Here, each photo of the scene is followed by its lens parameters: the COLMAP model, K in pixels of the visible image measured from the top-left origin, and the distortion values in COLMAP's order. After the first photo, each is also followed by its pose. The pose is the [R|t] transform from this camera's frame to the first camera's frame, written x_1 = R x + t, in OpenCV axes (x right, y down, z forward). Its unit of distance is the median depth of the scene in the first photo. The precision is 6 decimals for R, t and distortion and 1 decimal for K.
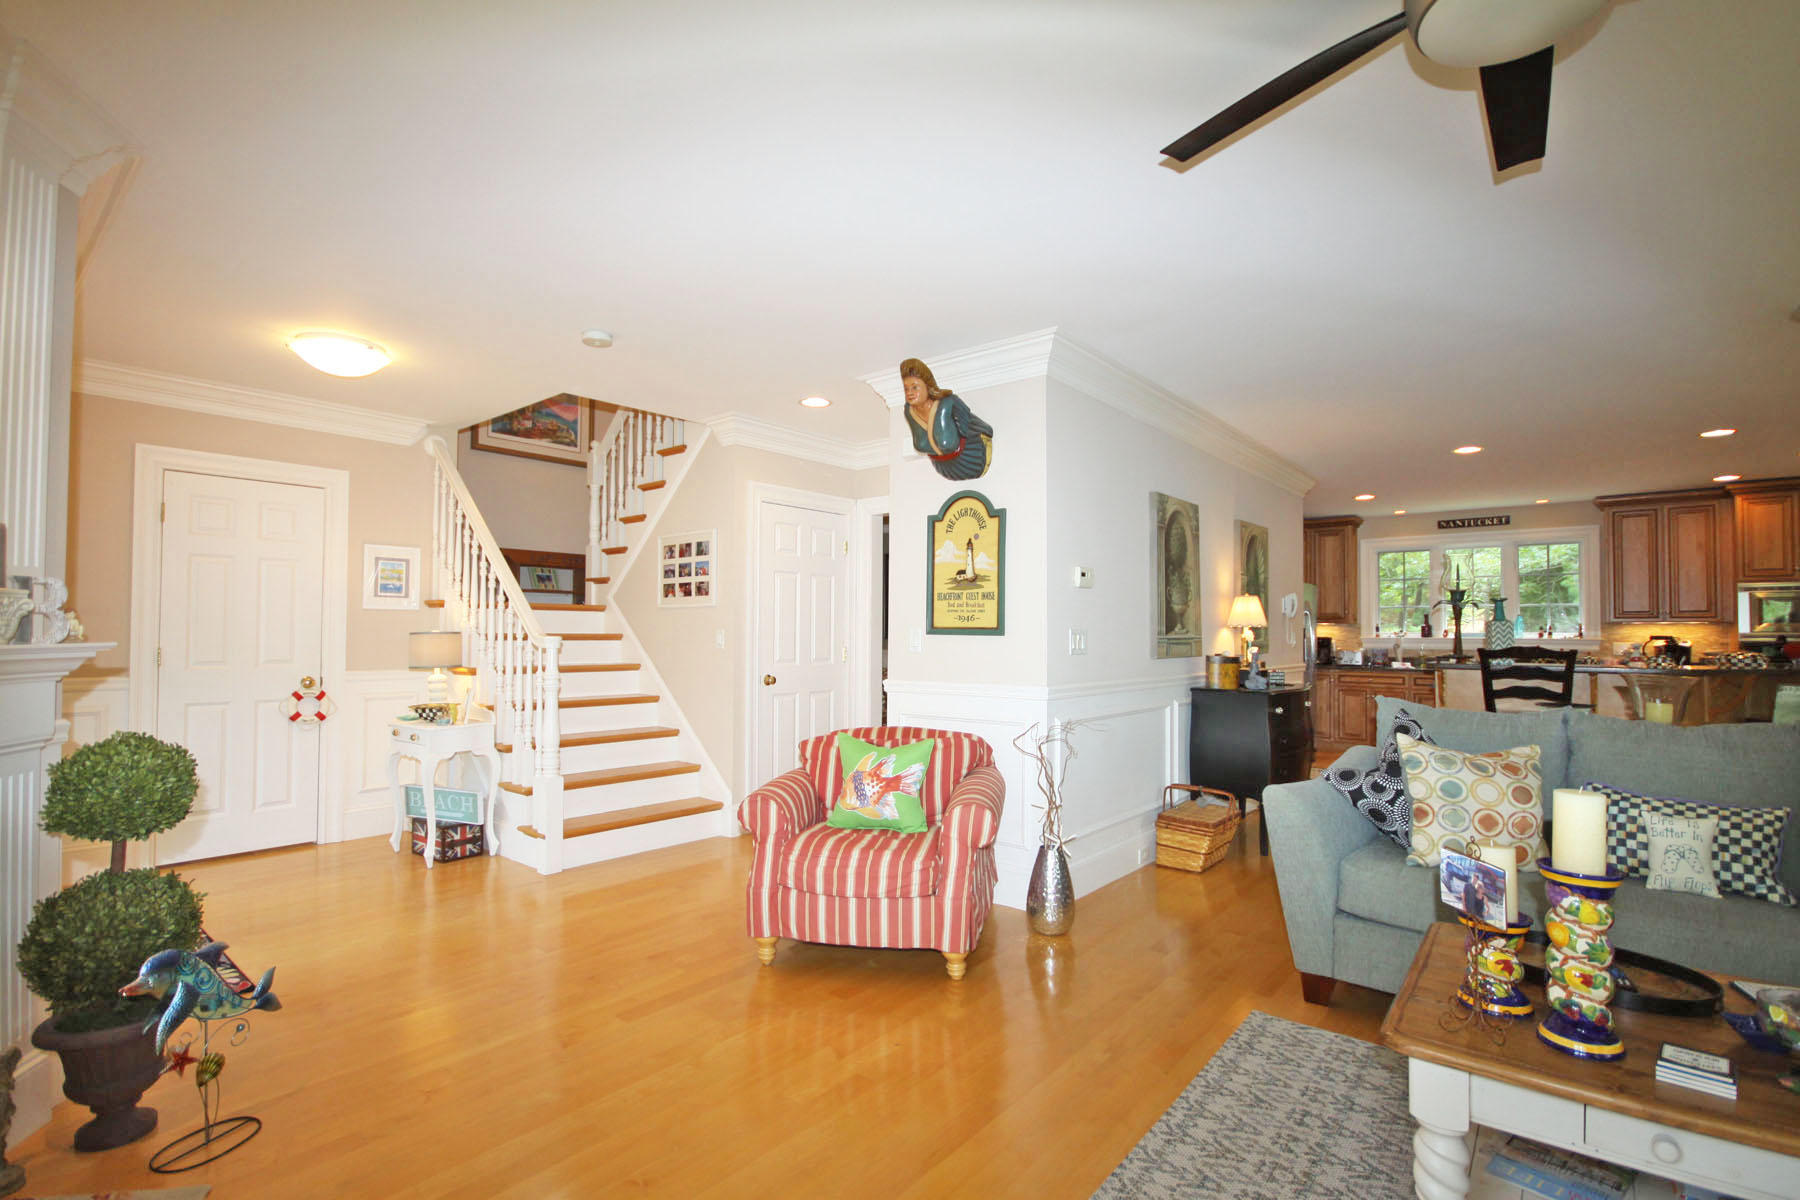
lens RADIAL K [[832.7, 0, 892.7], [0, 832.7, 614.2], [0, 0, 1]] dist [-0.001265, -0.003805]
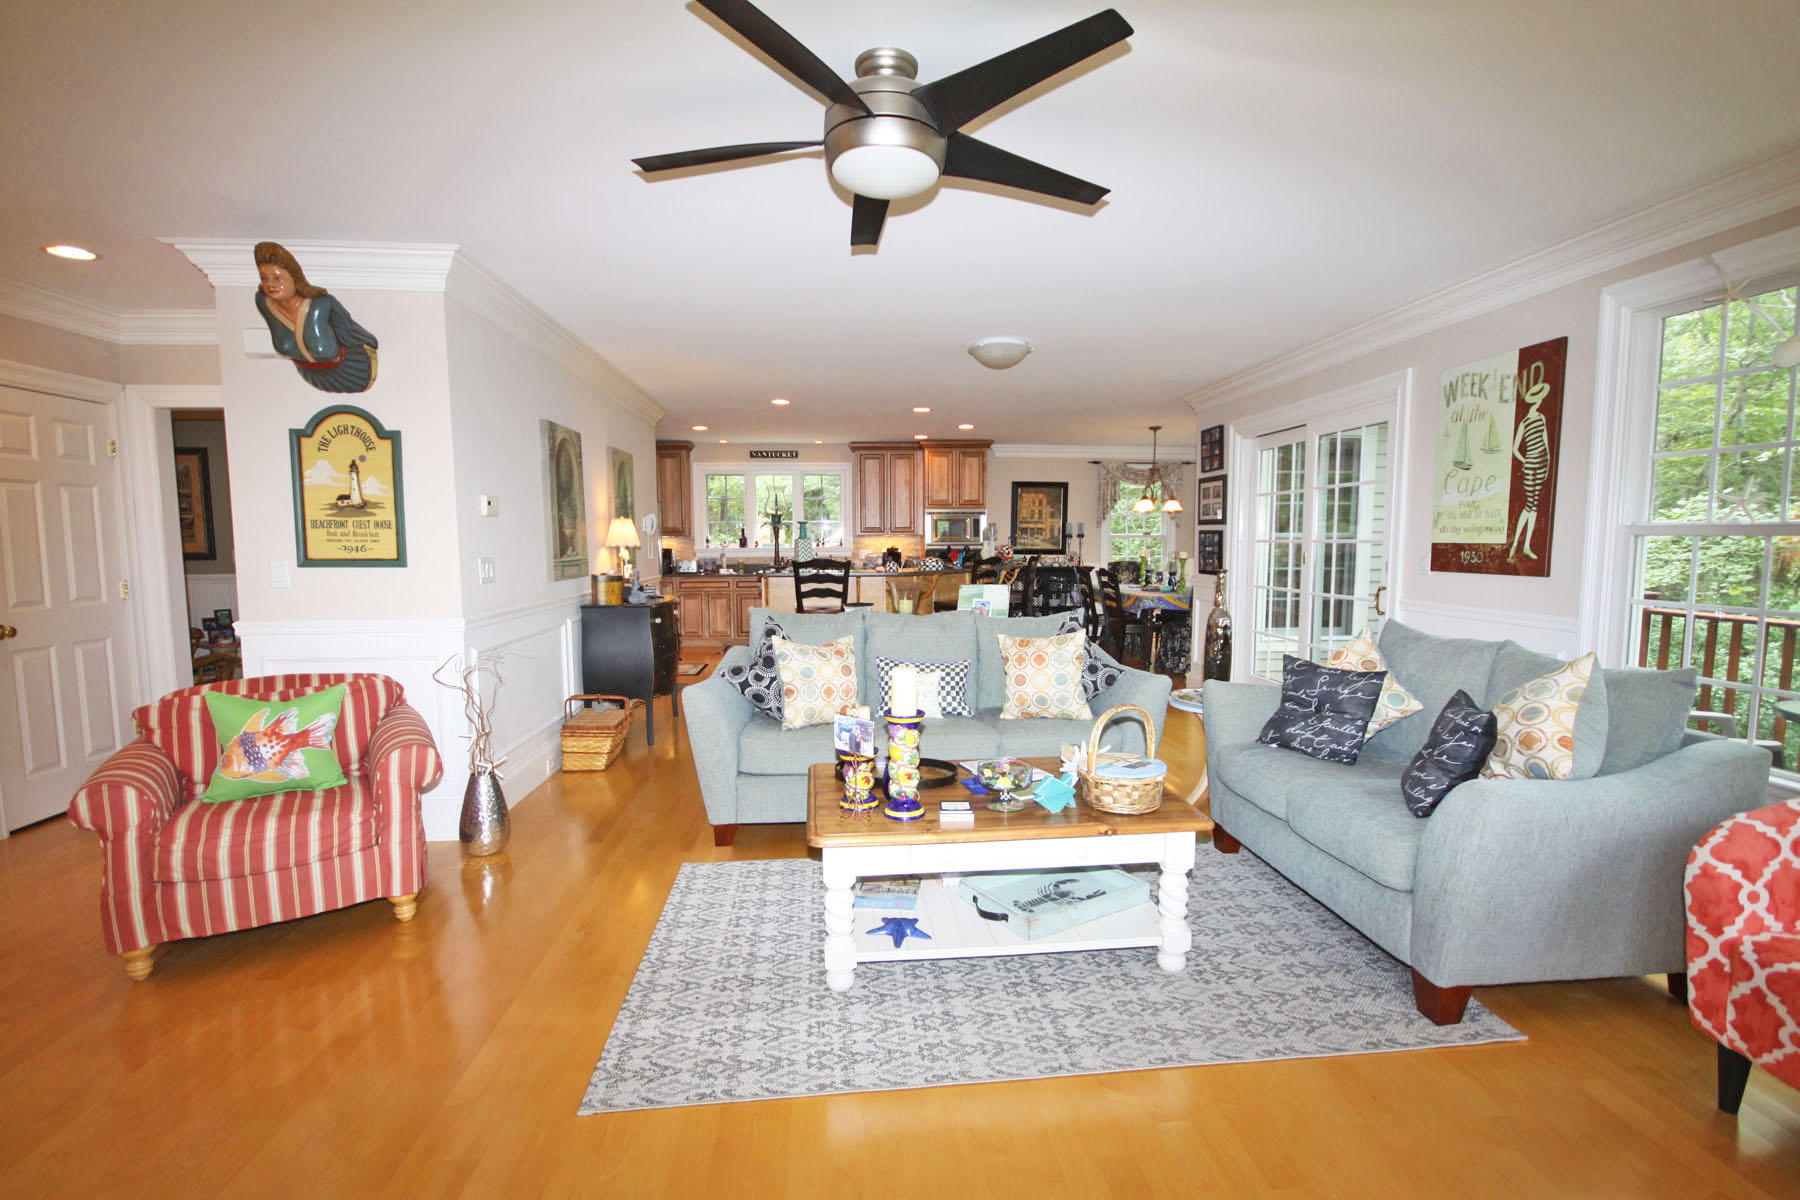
lens RADIAL K [[832.7, 0, 891.3], [0, 832.7, 618.7], [0, 0, 1]] dist [-0.001265, -0.003805]
pose [[0.716109, -0.076982, 0.693730, -0.136227], [-0.006634, 0.993104, 0.117050, -0.031565], [-0.697957, -0.088423, 0.710660, -0.063098]]
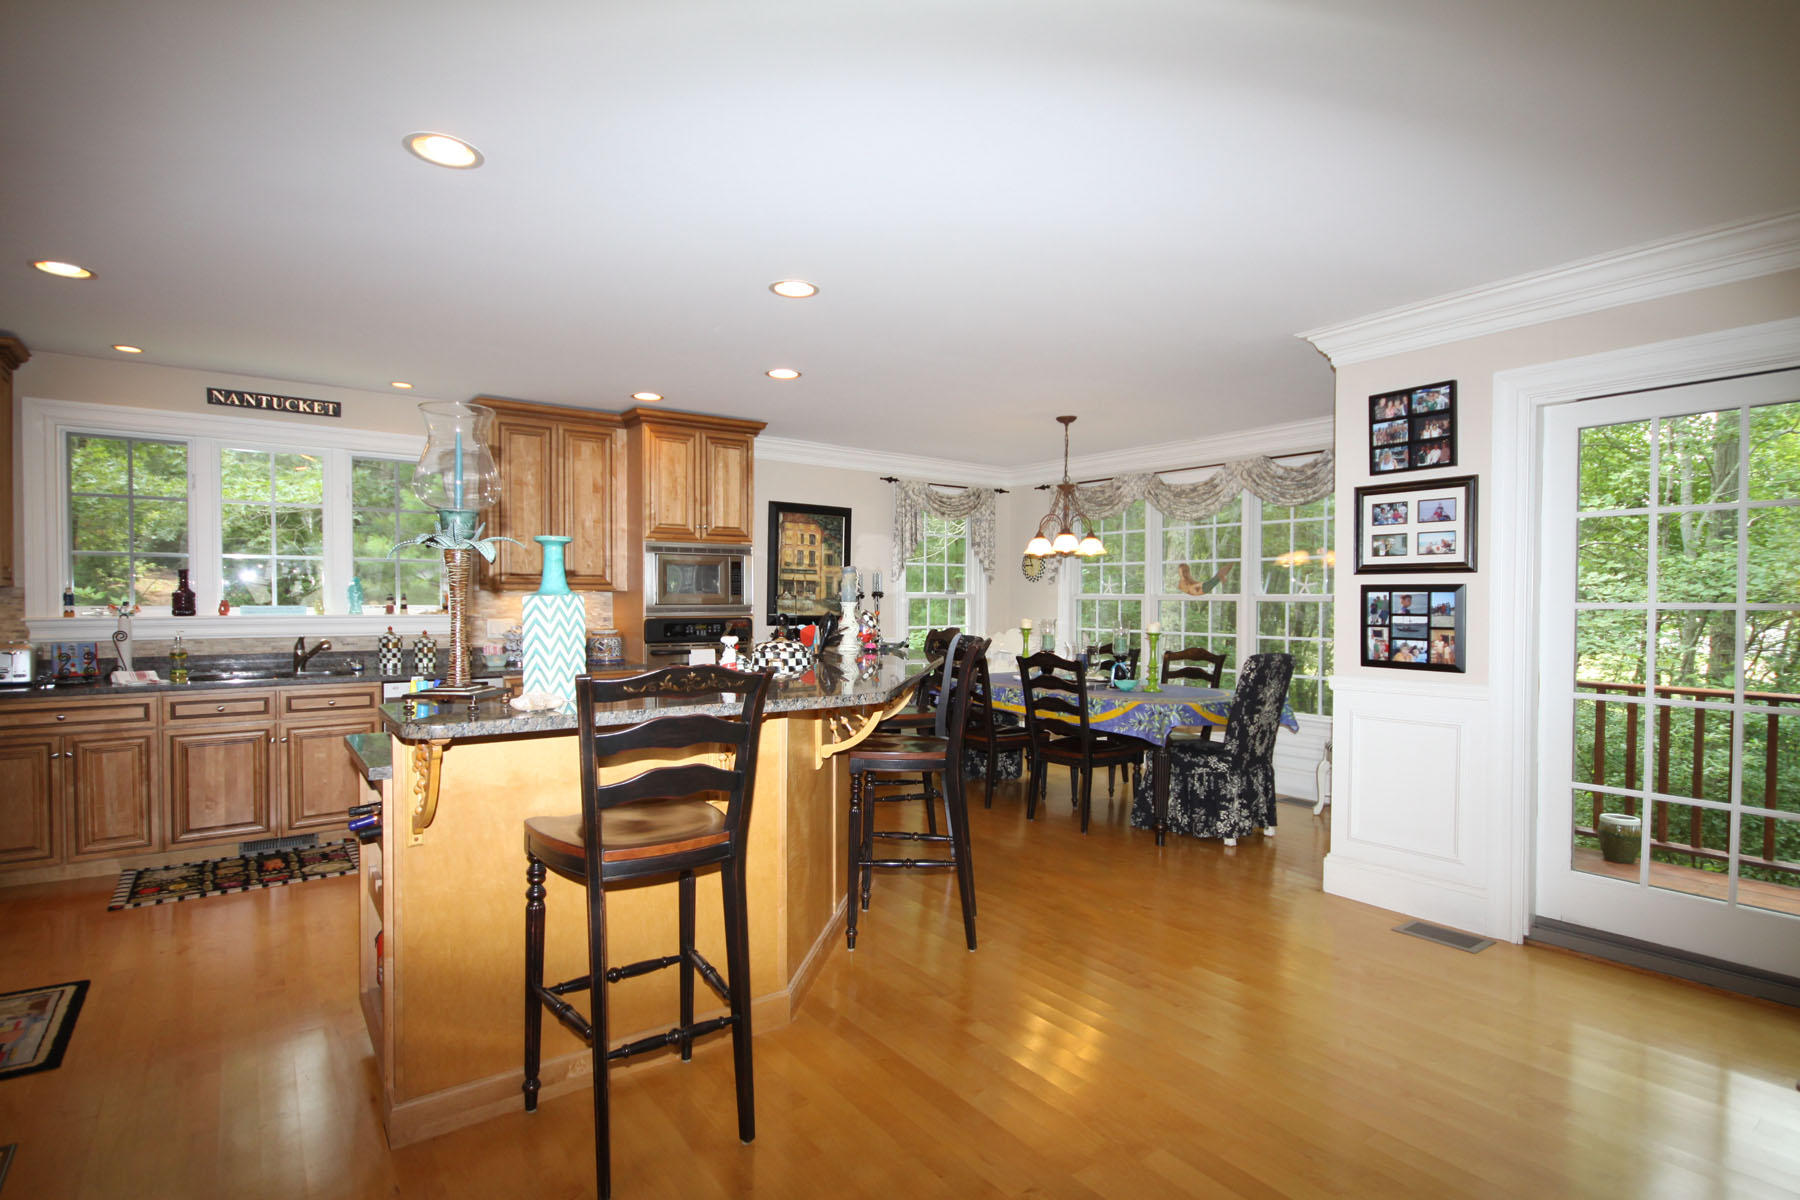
lens RADIAL K [[894.4, 0, 899.1], [0, 894.4, 614.3], [0, 0, 1]] dist [0.002684, -0.001276]
pose [[0.238694, -0.022827, 0.970826, 0.530330], [-0.022787, 0.999317, 0.029099, 0.002920], [-0.970827, -0.029068, 0.238011, 1.093040]]
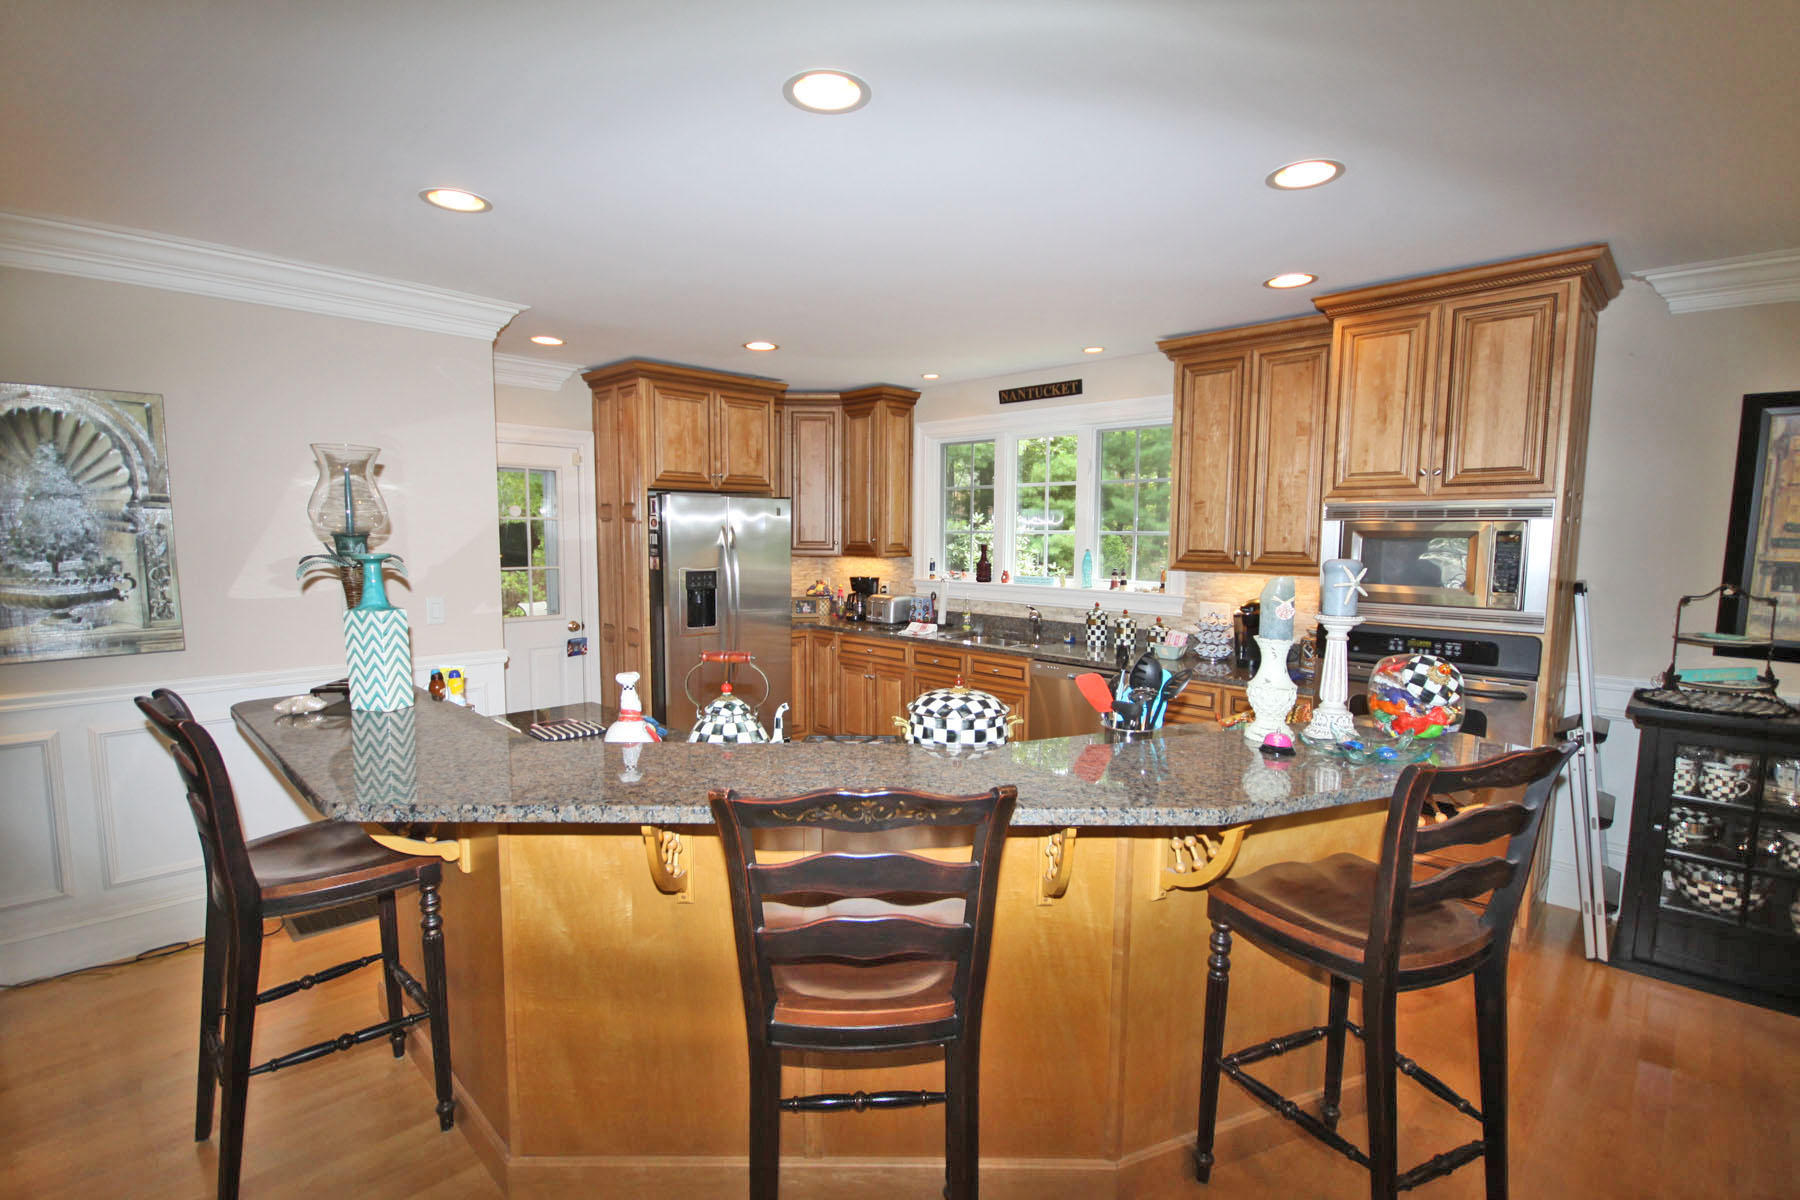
lens RADIAL K [[832.7, 0, 894.7], [0, 832.7, 609.7], [0, 0, 1]] dist [-0.001265, -0.003805]
pose [[0.996143, 0.009037, -0.087279, 1.526809], [0.001108, 0.993307, 0.115497, -0.057560], [0.087739, -0.115148, 0.989466, 0.902295]]
